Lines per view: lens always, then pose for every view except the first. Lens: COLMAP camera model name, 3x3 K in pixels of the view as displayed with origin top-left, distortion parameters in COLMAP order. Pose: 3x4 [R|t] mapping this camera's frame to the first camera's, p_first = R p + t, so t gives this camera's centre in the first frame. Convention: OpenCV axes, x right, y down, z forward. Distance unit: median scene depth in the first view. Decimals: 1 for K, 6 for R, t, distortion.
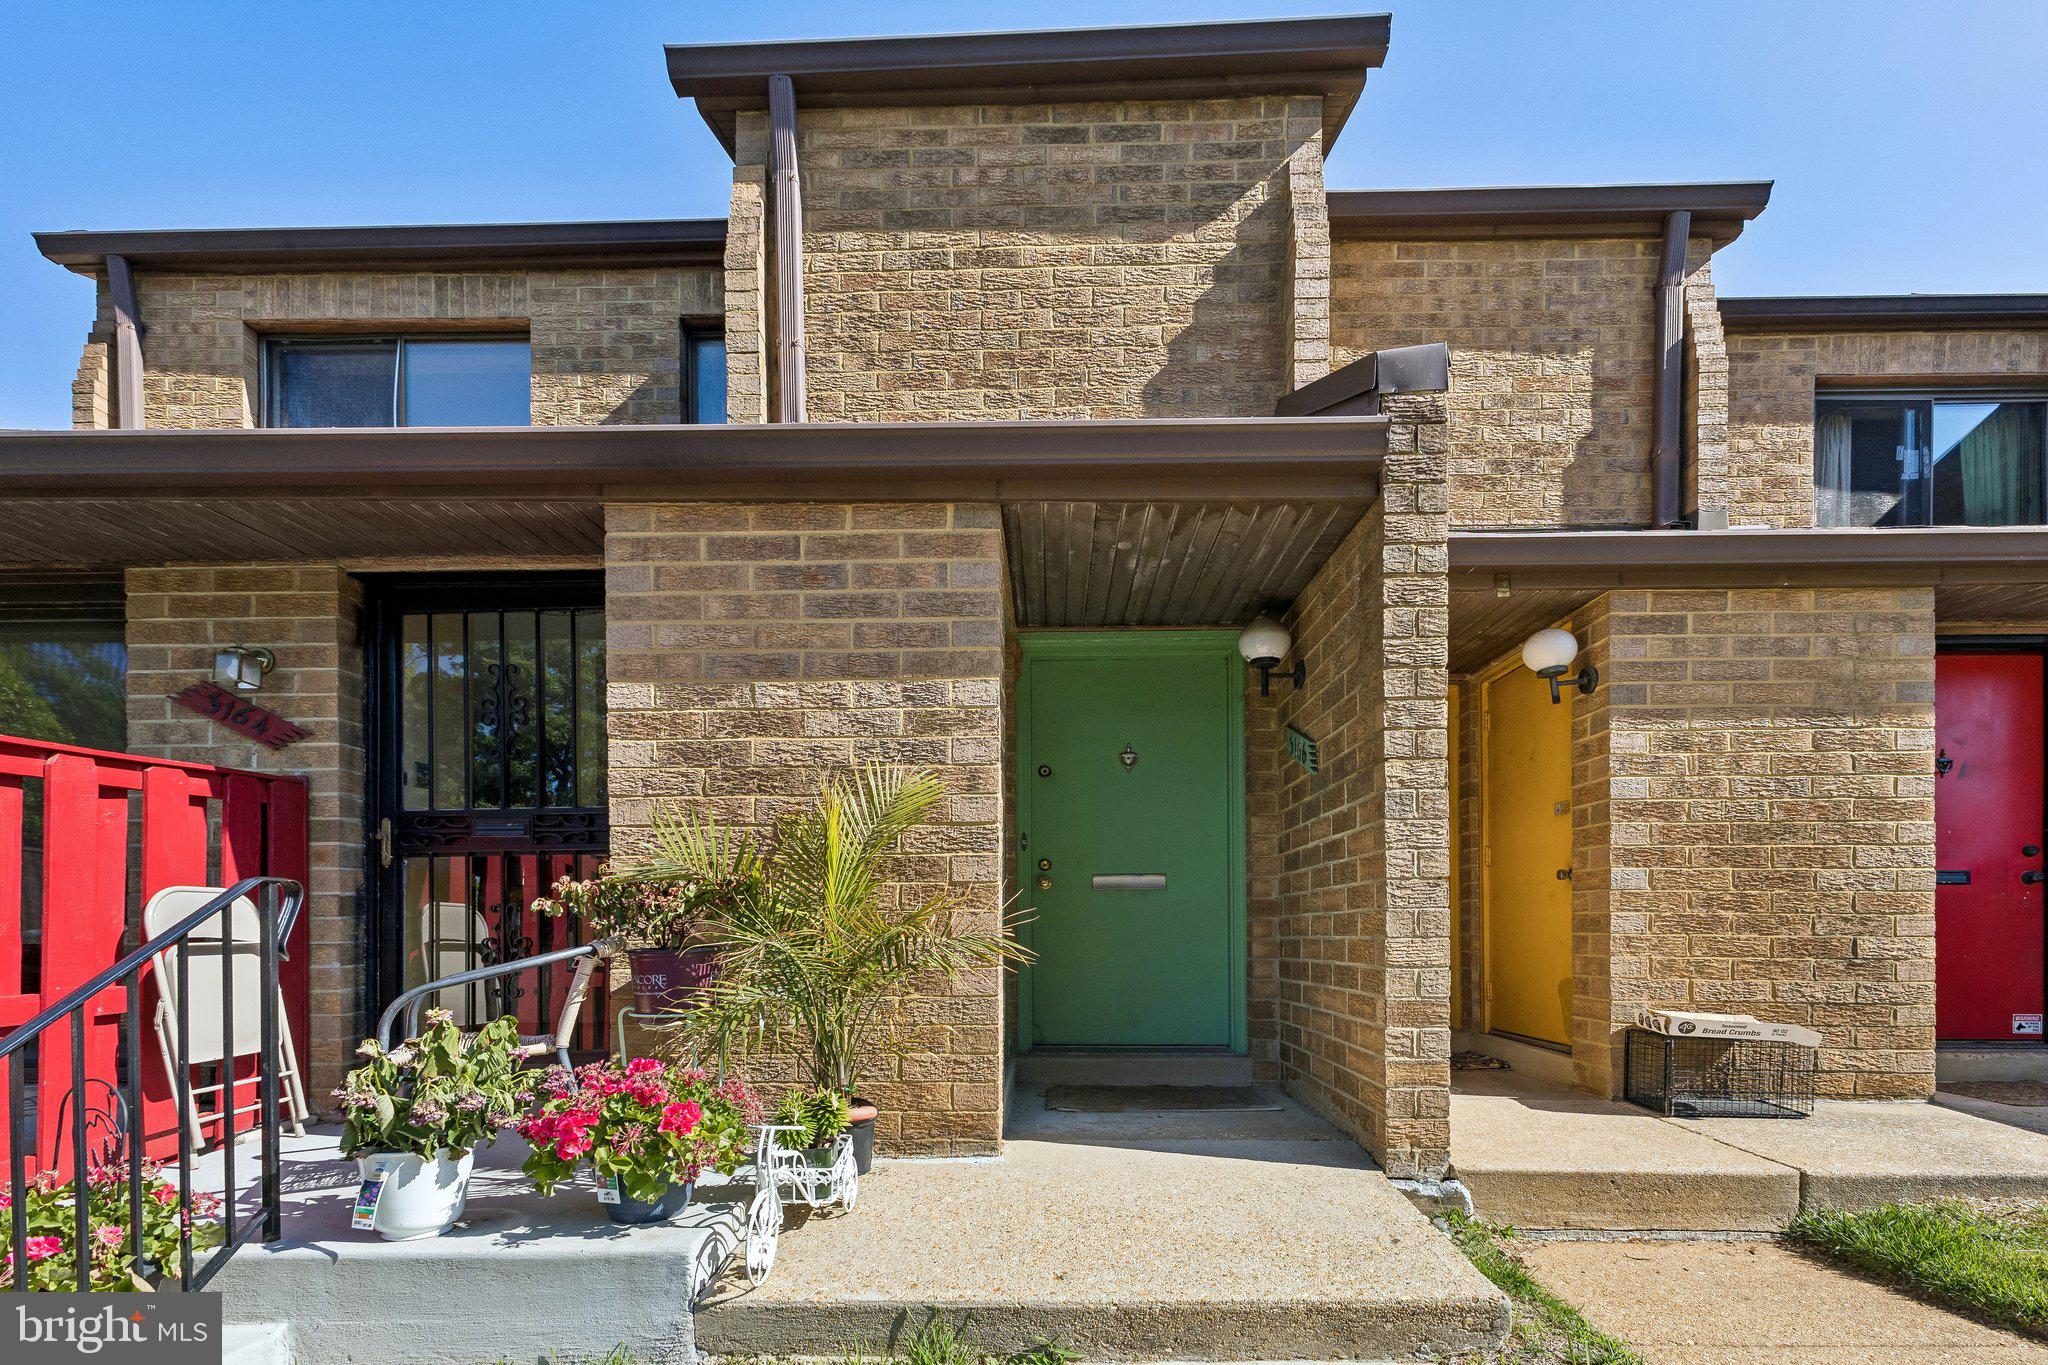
lens RADIAL K [[857.2, 0, 1022.8], [0, 857.2, 909.1], [0, 0, 1]] dist [0.000876, 0.000443]
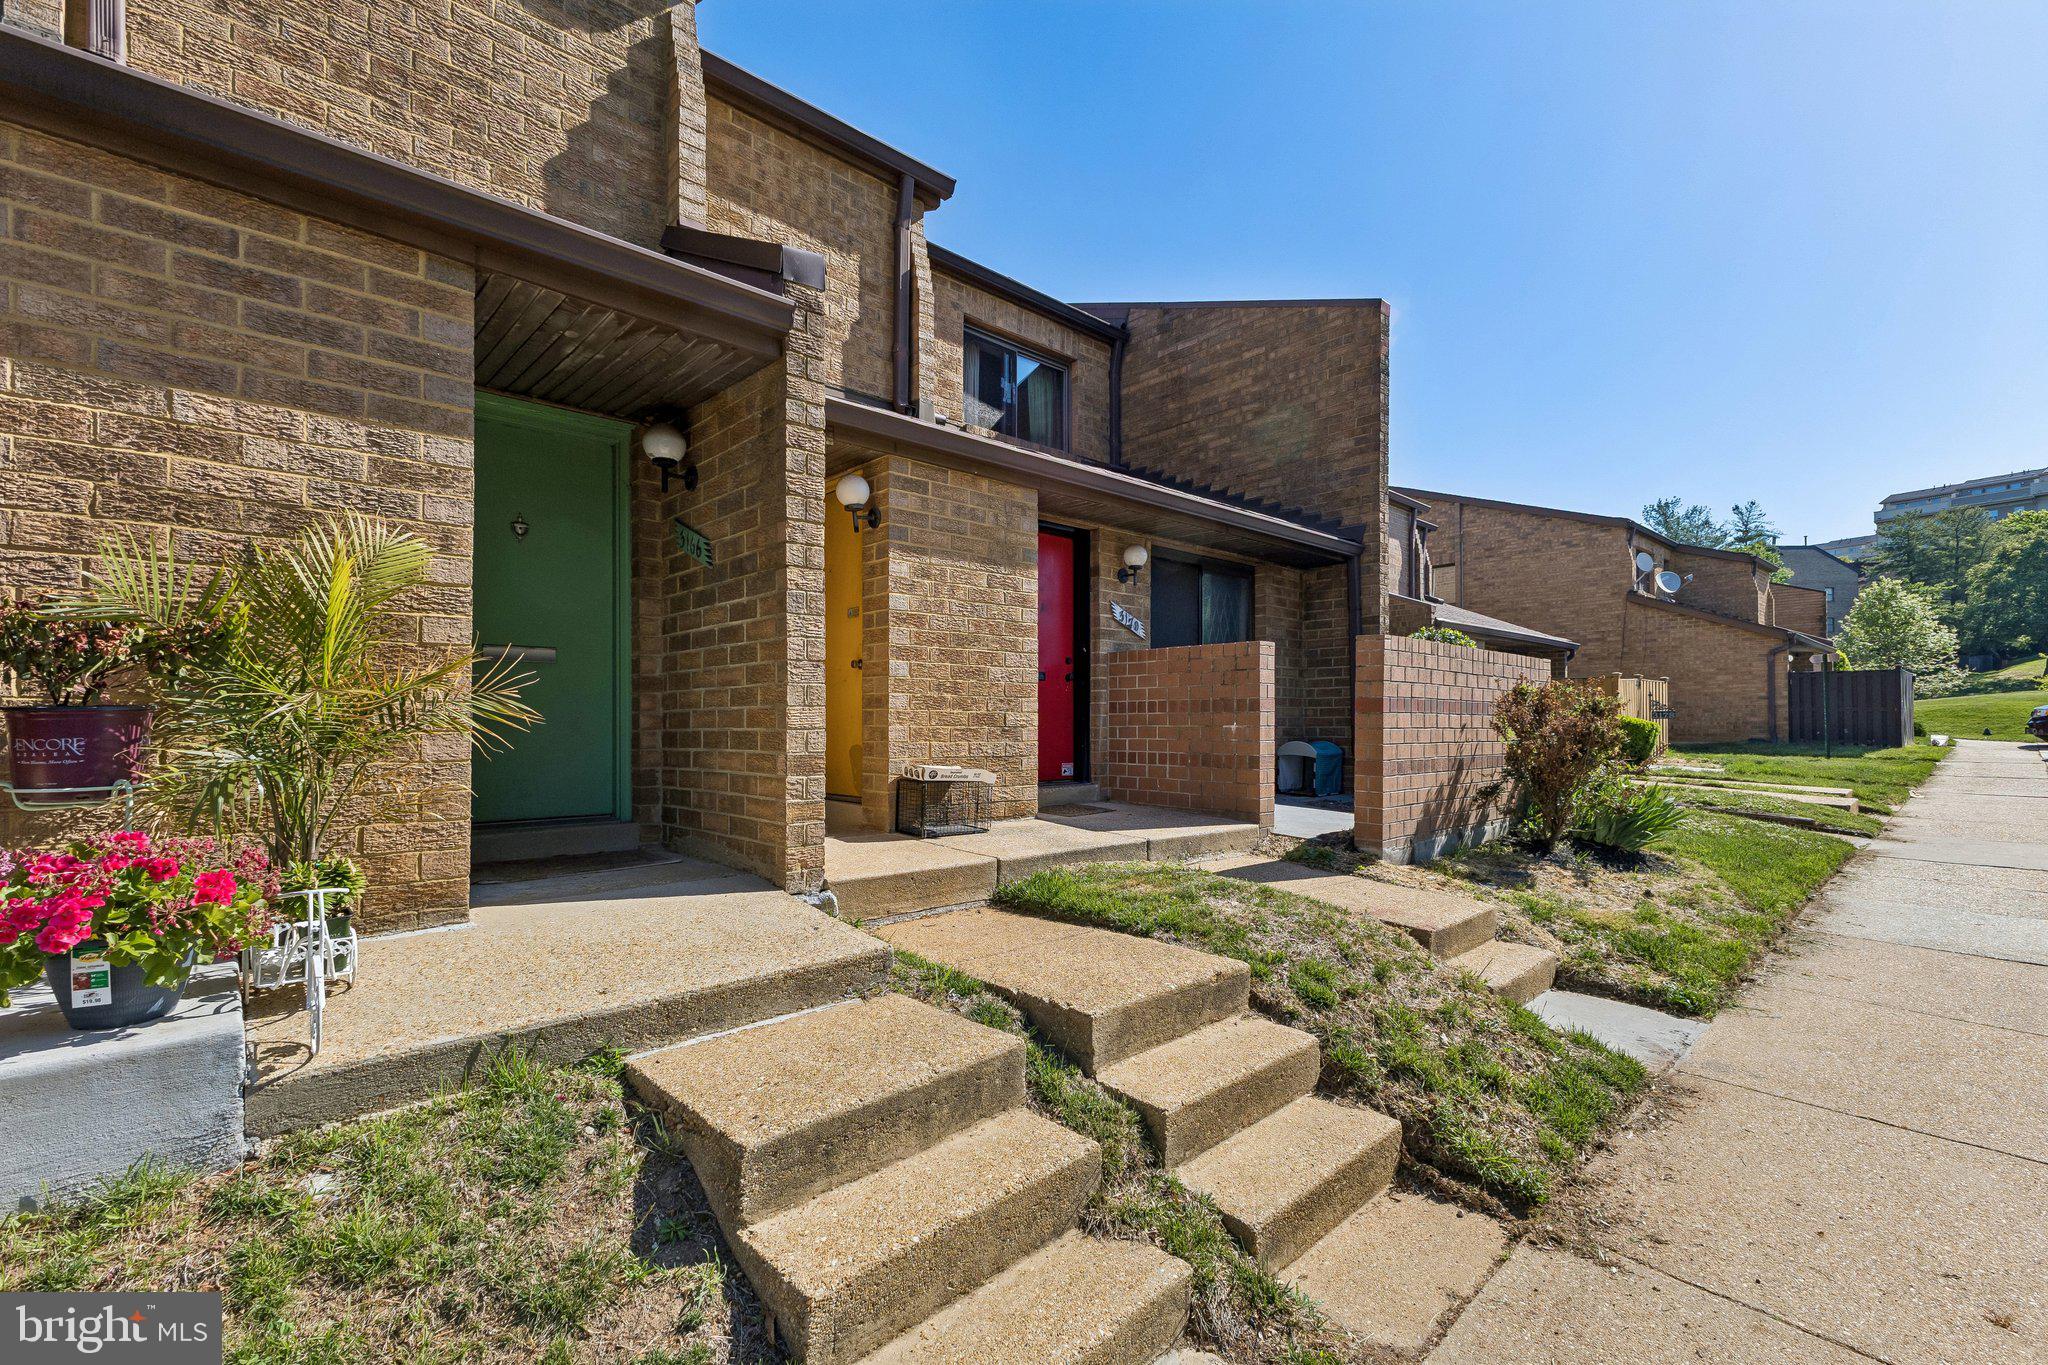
lens RADIAL K [[877.0, 0, 1029.9], [0, 877.0, 671.0], [0, 0, 1]] dist [0.002132, -0.000399]
pose [[0.671107, 0.030604, 0.740729, -0.250241], [-0.007299, 0.999372, -0.034677, 0.020554], [-0.741325, 0.017865, 0.670909, -0.117433]]
